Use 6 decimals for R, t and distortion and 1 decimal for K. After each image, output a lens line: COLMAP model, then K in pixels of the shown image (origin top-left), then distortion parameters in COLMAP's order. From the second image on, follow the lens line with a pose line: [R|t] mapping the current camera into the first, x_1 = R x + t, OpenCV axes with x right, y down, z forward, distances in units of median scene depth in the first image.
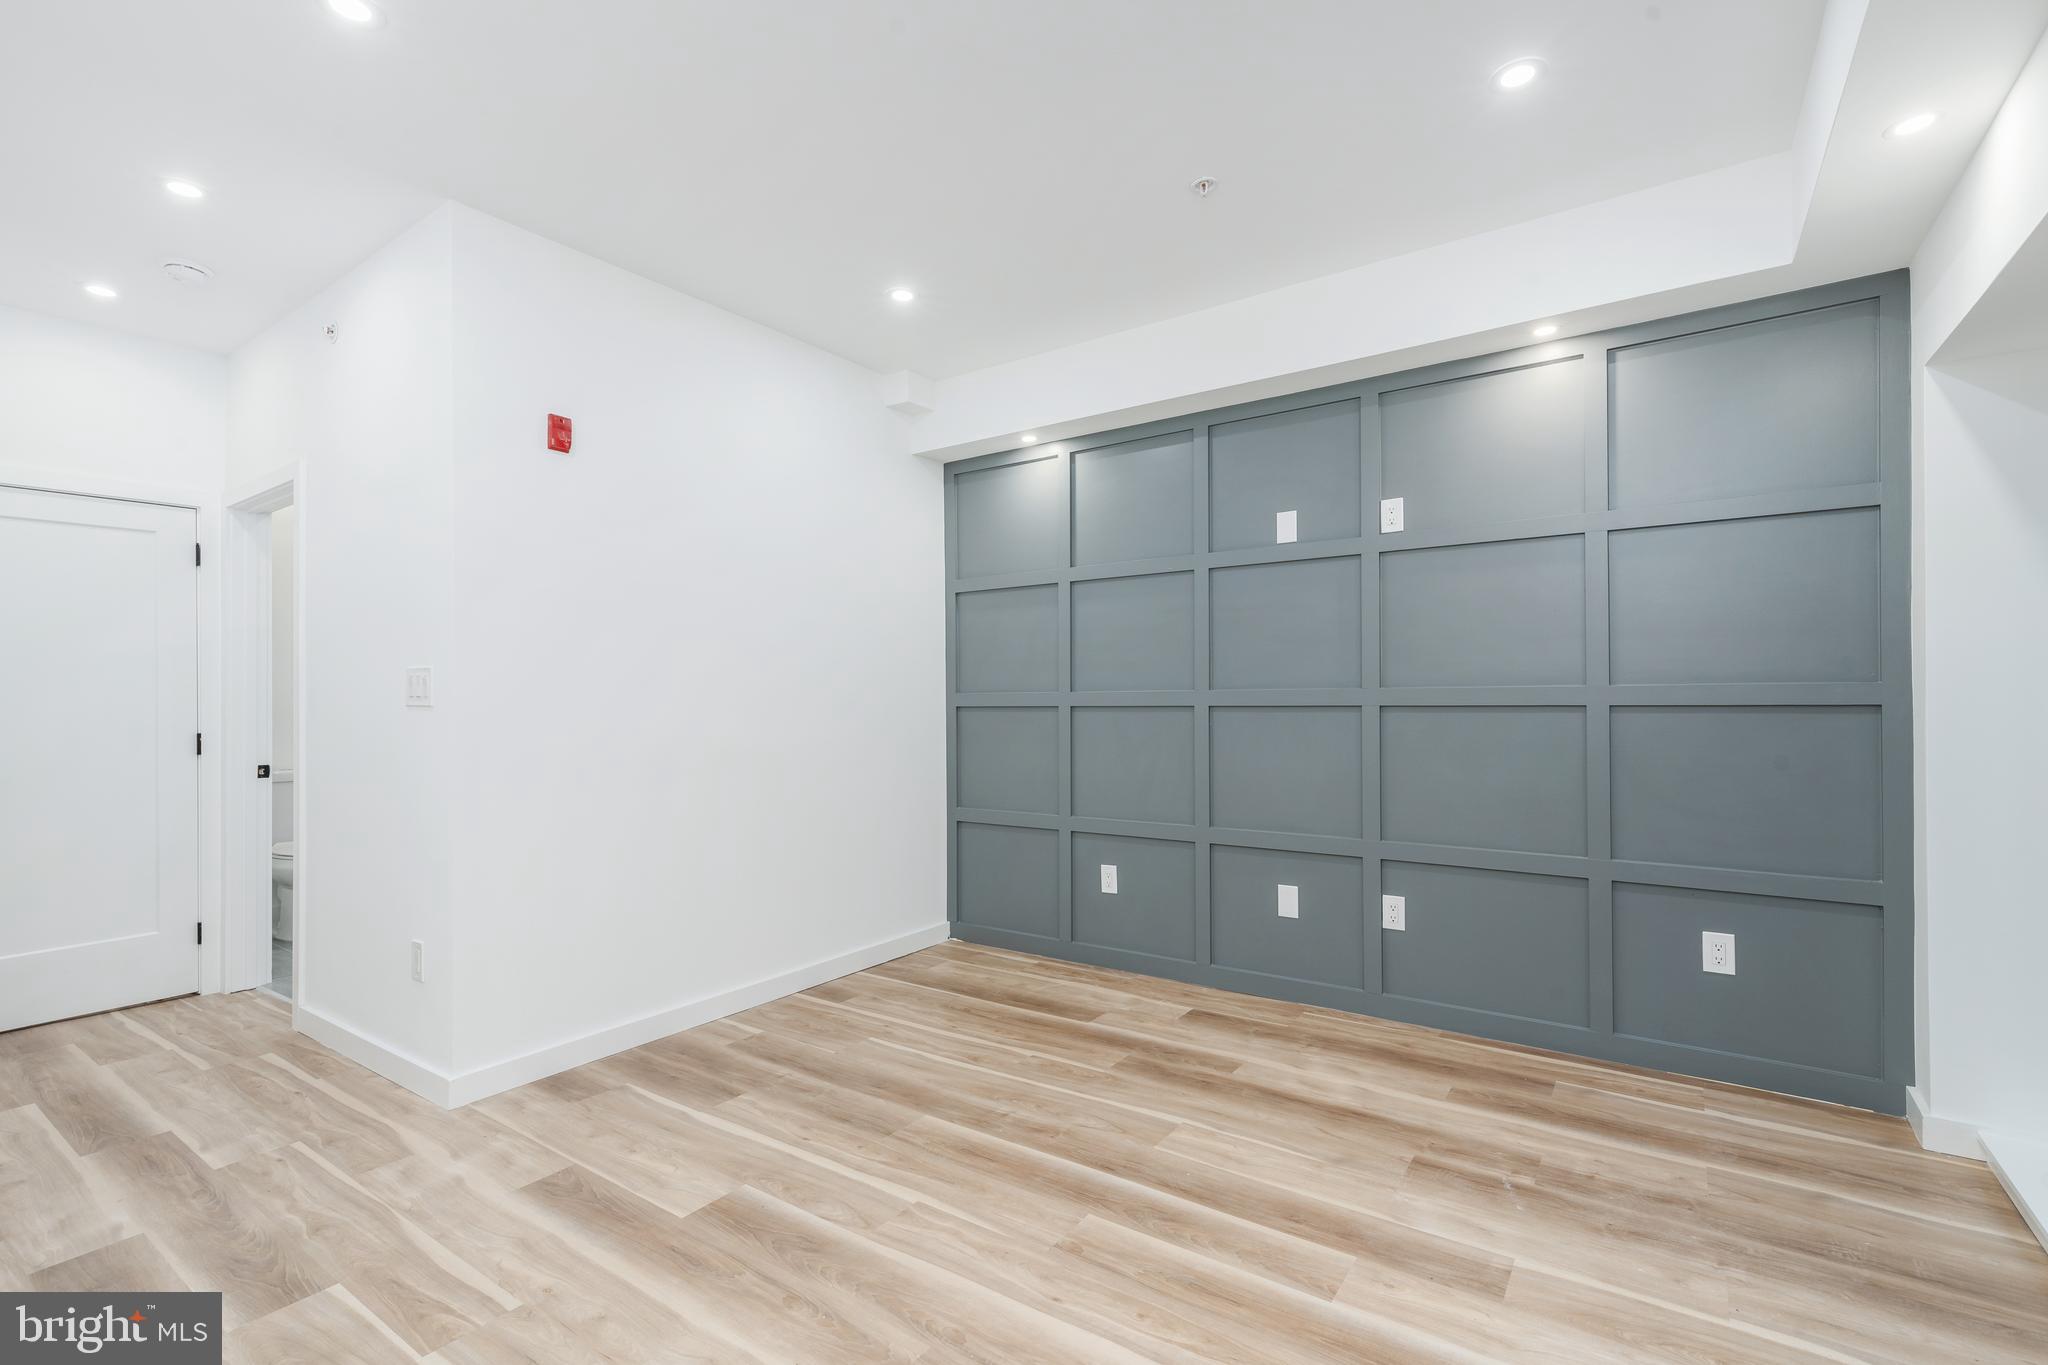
lens RADIAL K [[919.3, 0, 1029.6], [0, 919.3, 682.9], [0, 0, 1]] dist [0.003817, 0.000390]
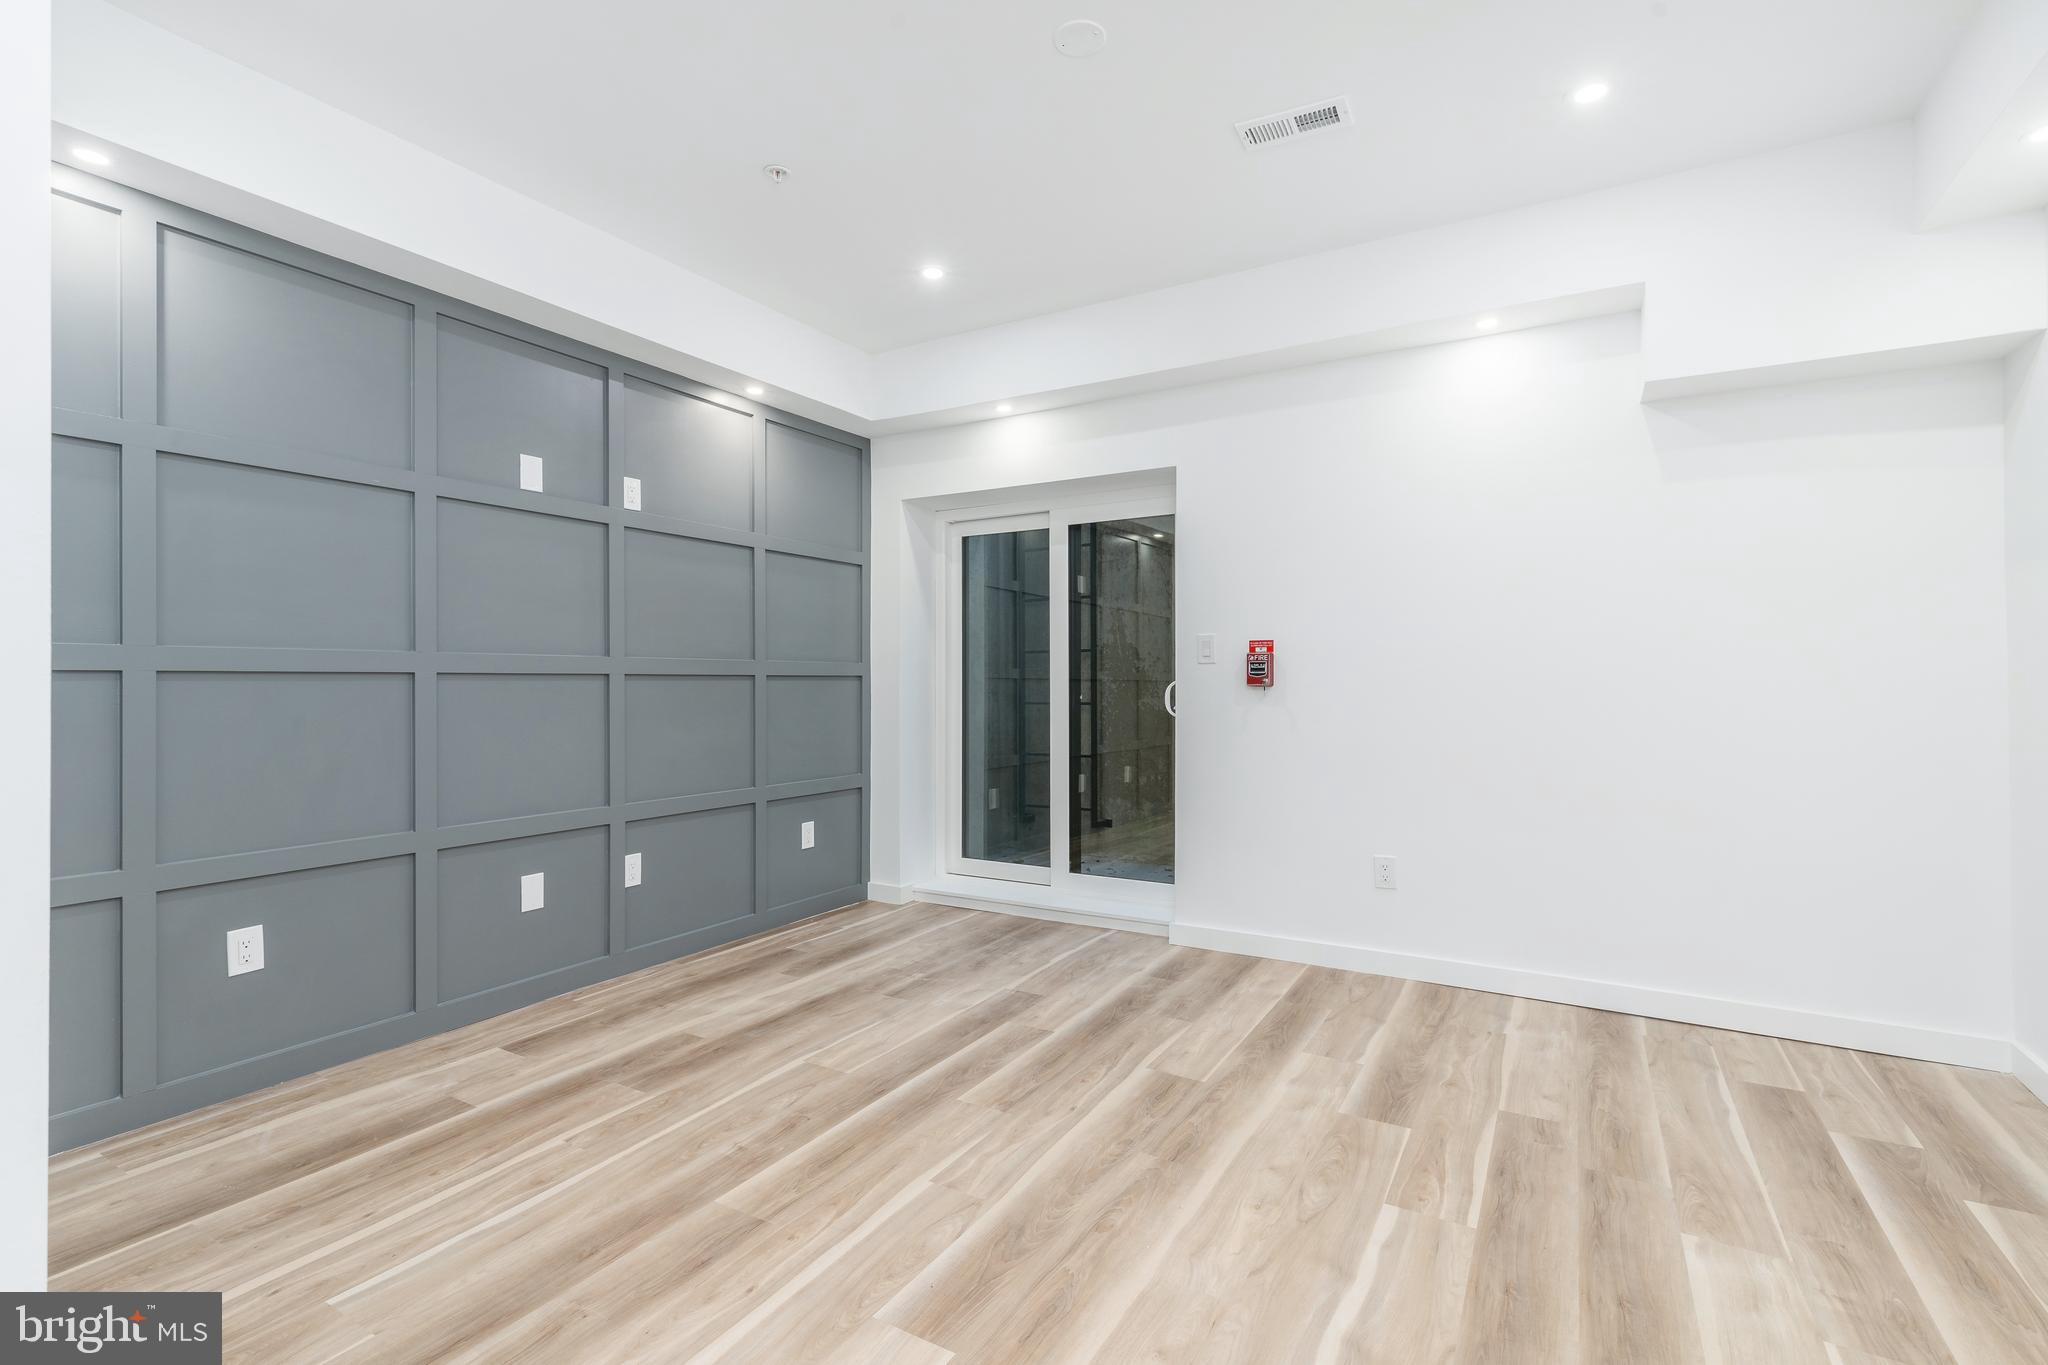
lens RADIAL K [[919.3, 0, 1029.6], [0, 919.3, 682.9], [0, 0, 1]] dist [0.003817, 0.000390]
pose [[-0.072301, 0.005402, 0.997368, -0.780049], [-0.013314, 0.999891, -0.006381, 0.039516], [-0.997294, -0.013740, -0.072221, 0.704309]]
